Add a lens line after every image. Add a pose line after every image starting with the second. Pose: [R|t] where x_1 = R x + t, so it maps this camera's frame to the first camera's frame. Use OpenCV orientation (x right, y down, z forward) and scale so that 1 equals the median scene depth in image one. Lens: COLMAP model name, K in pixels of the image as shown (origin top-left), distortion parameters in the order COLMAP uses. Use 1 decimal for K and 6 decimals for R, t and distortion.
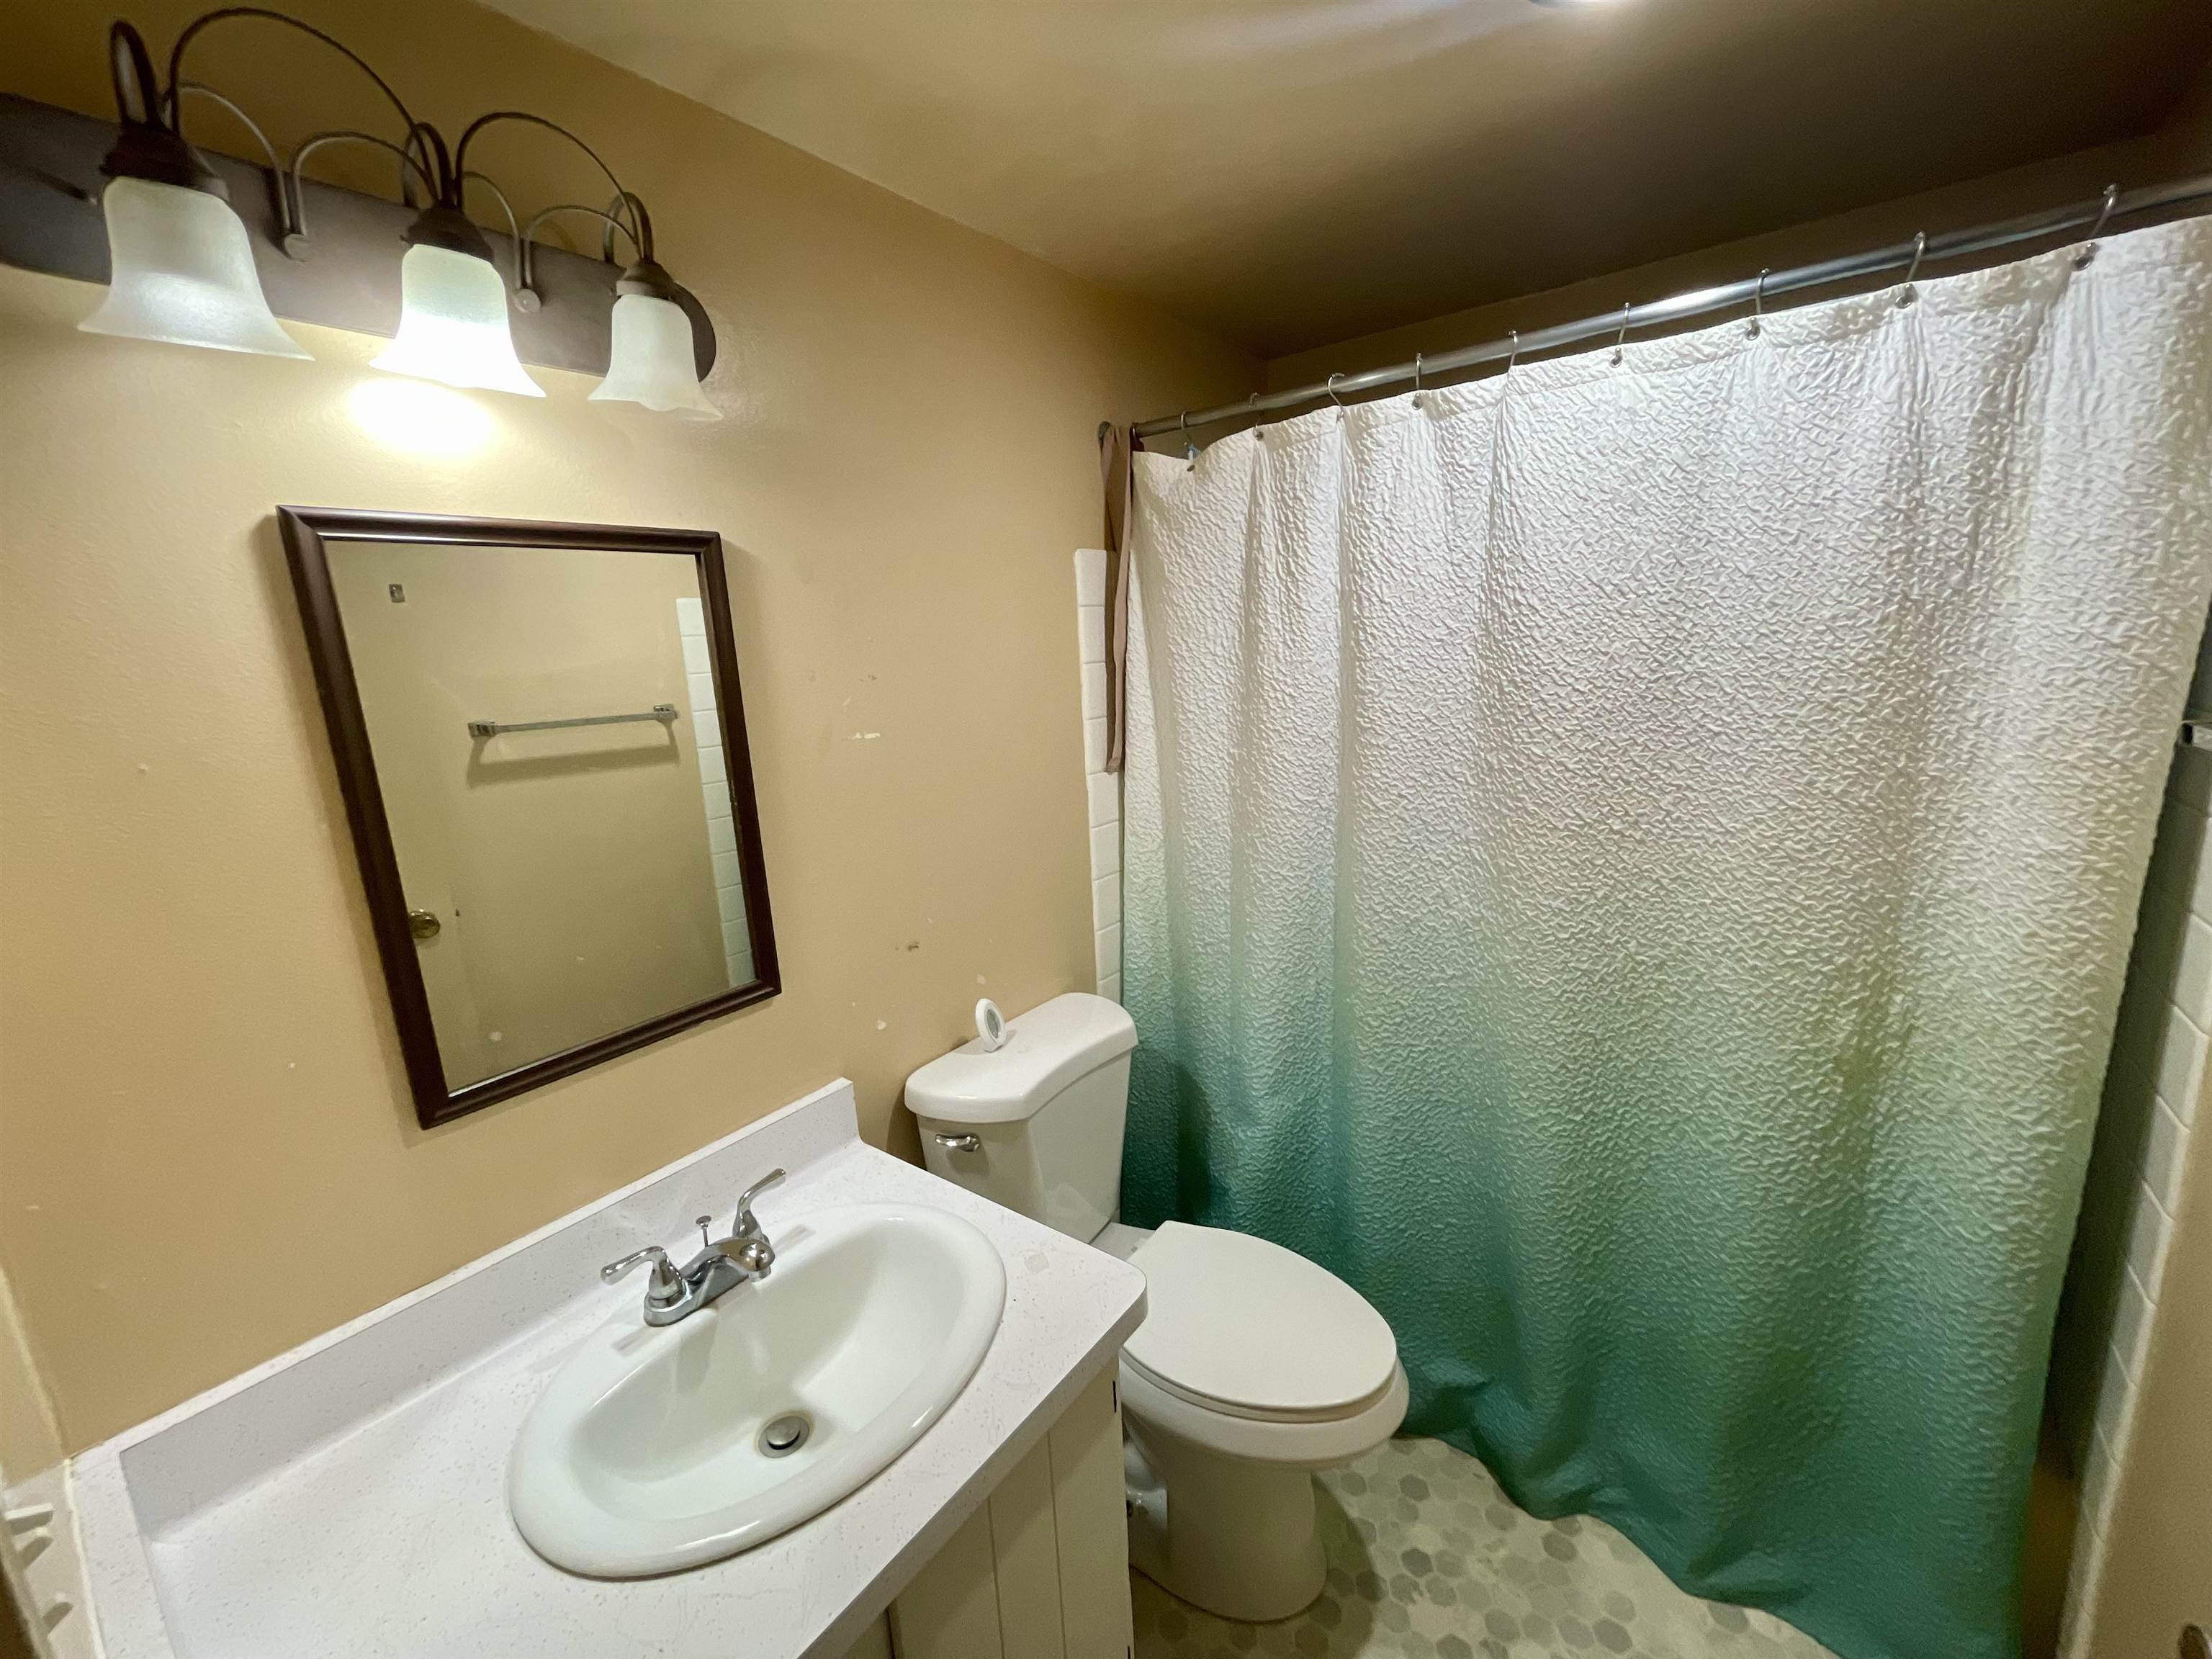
lens RADIAL K [[900.8, 0, 1110.1], [0, 900.8, 828.5], [0, 0, 1]] dist [-0.003990, -0.000024]
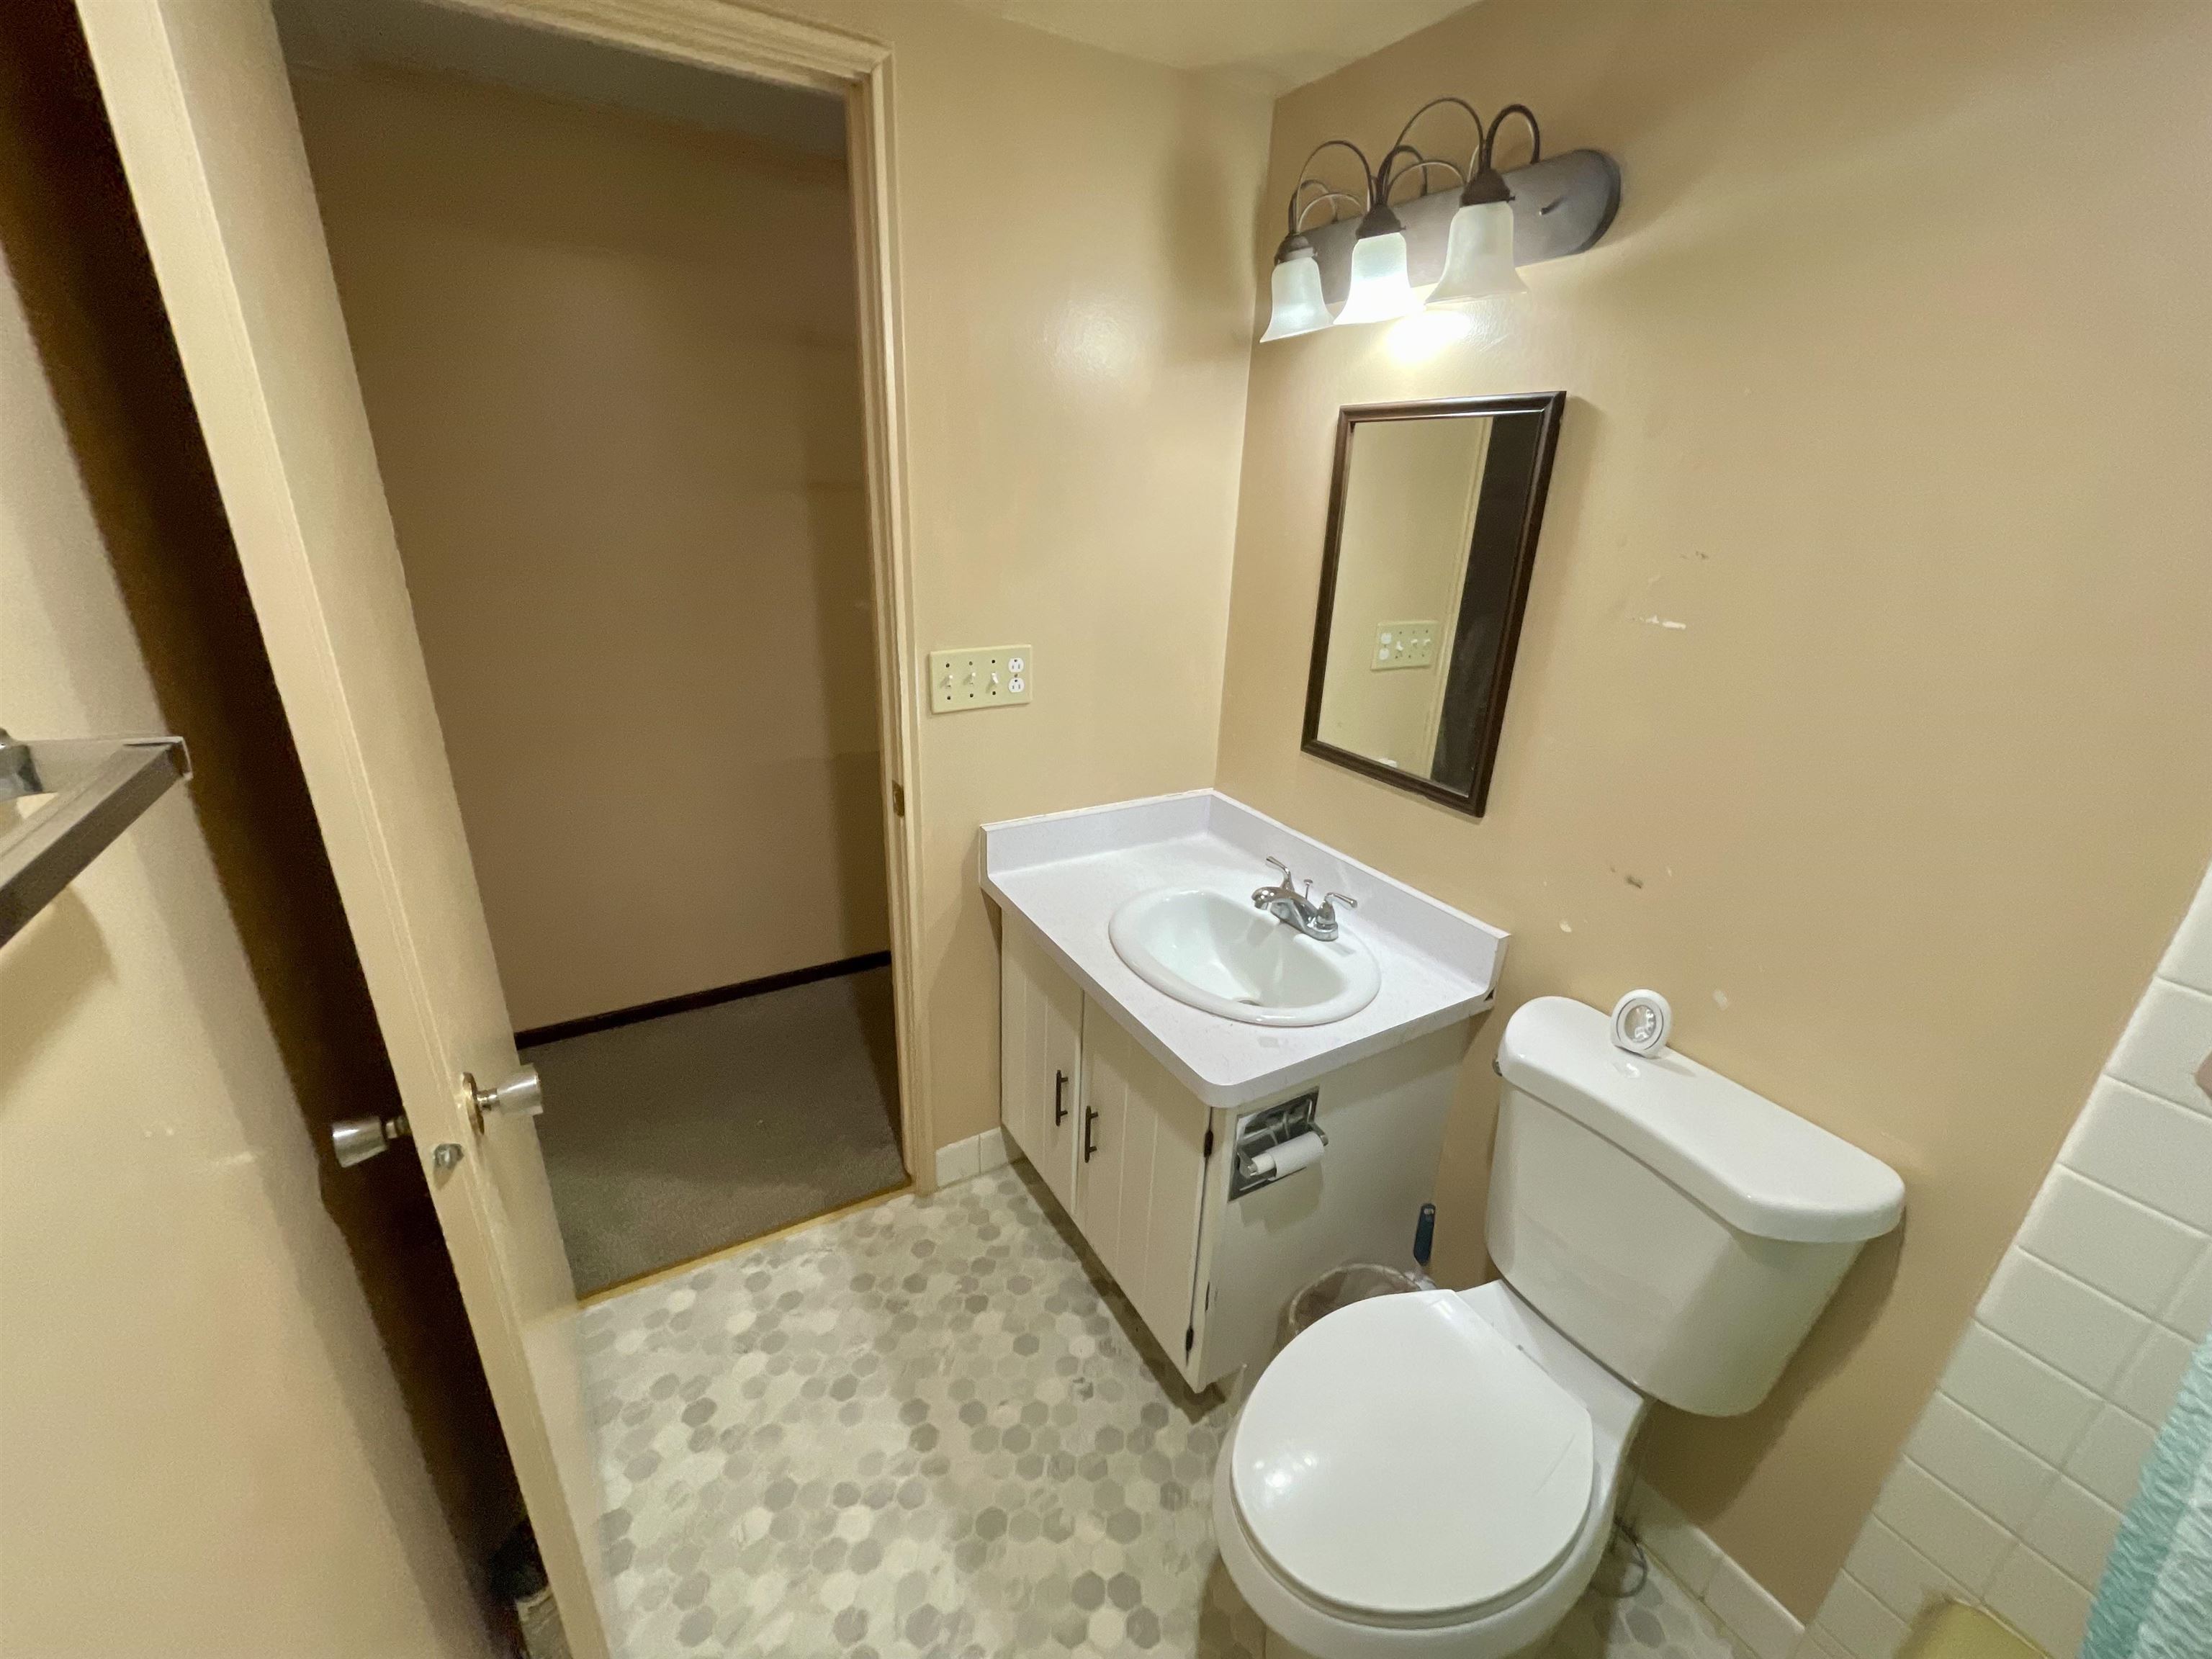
lens RADIAL K [[900.8, 0, 1112.4], [0, 900.8, 827.9], [0, 0, 1]] dist [-0.003990, -0.000024]
pose [[-0.381693, 0.368345, -0.847722, 0.972320], [-0.208884, 0.859056, 0.467321, -0.300336], [0.900376, 0.355449, -0.250954, 1.076816]]
